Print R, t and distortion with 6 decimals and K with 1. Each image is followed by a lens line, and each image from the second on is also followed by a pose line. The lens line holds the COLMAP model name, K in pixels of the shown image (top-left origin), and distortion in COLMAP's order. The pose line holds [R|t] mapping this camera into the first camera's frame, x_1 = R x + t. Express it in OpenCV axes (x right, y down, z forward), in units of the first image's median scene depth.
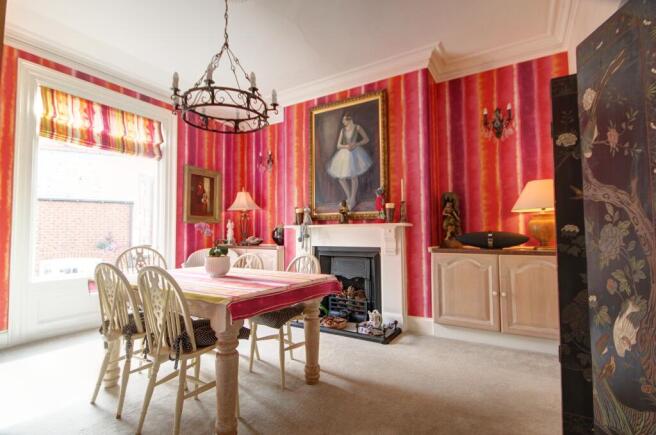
lens RADIAL K [[316.1, 0, 328.8], [0, 316.1, 219.6], [0, 0, 1]] dist [-0.003629, -0.000220]
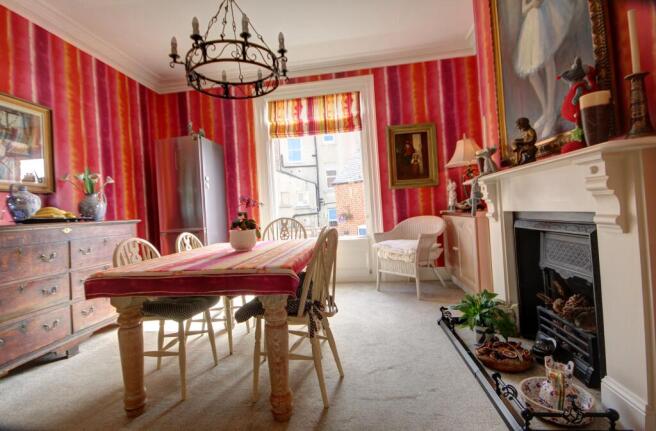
lens RADIAL K [[316.7, 0, 327.5], [0, 316.7, 211.3], [0, 0, 1]] dist [0.002366, 0.000041]
pose [[0.407010, -0.023510, -0.913121, 0.344357], [0.103528, 0.994414, 0.020543, 0.038982], [0.907538, -0.102895, 0.407170, 0.475645]]
